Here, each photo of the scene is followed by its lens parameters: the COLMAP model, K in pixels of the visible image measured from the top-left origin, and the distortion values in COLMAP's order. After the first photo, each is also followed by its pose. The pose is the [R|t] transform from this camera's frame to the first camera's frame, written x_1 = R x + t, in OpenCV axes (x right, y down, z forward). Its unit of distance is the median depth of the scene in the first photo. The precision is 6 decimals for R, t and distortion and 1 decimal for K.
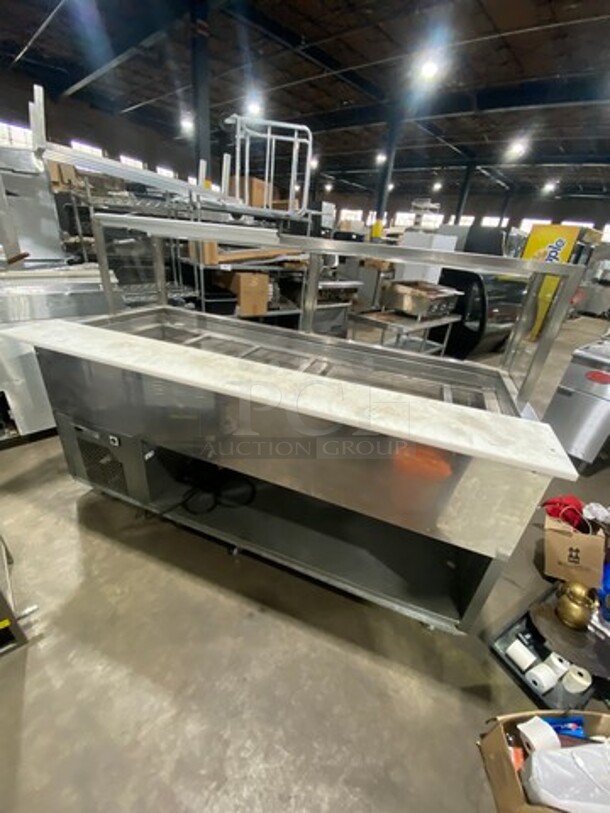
lens RADIAL K [[333.4, 0, 305.0], [0, 333.4, 406.5], [0, 0, 1]] dist [-0.000571, -0.000057]
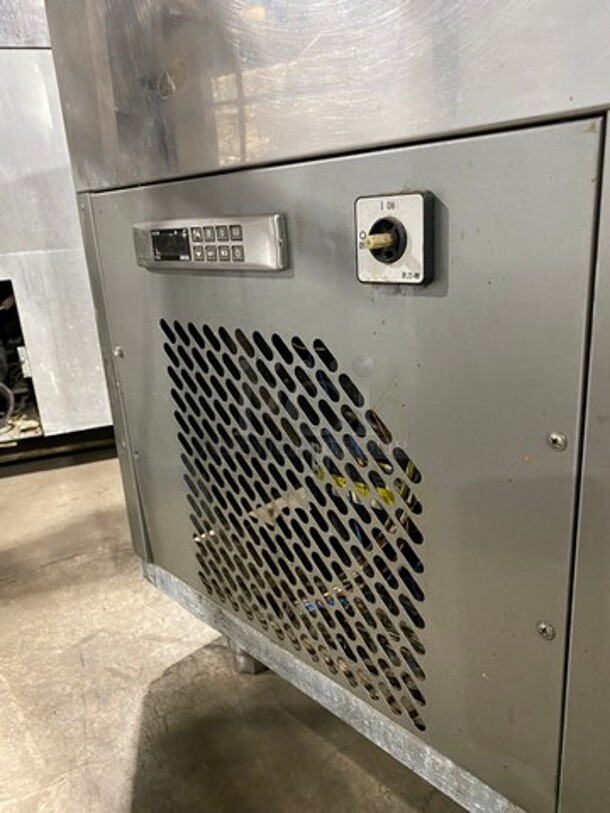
lens RADIAL K [[612.3, 0, 310.5], [0, 612.3, 407.3], [0, 0, 1]] dist [-0.001197, -0.003713]
pose [[0.901399, -0.022952, -0.432380, -0.398846], [-0.056703, 0.983737, -0.170432, 0.160402], [0.429260, 0.178144, 0.885438, 0.634632]]
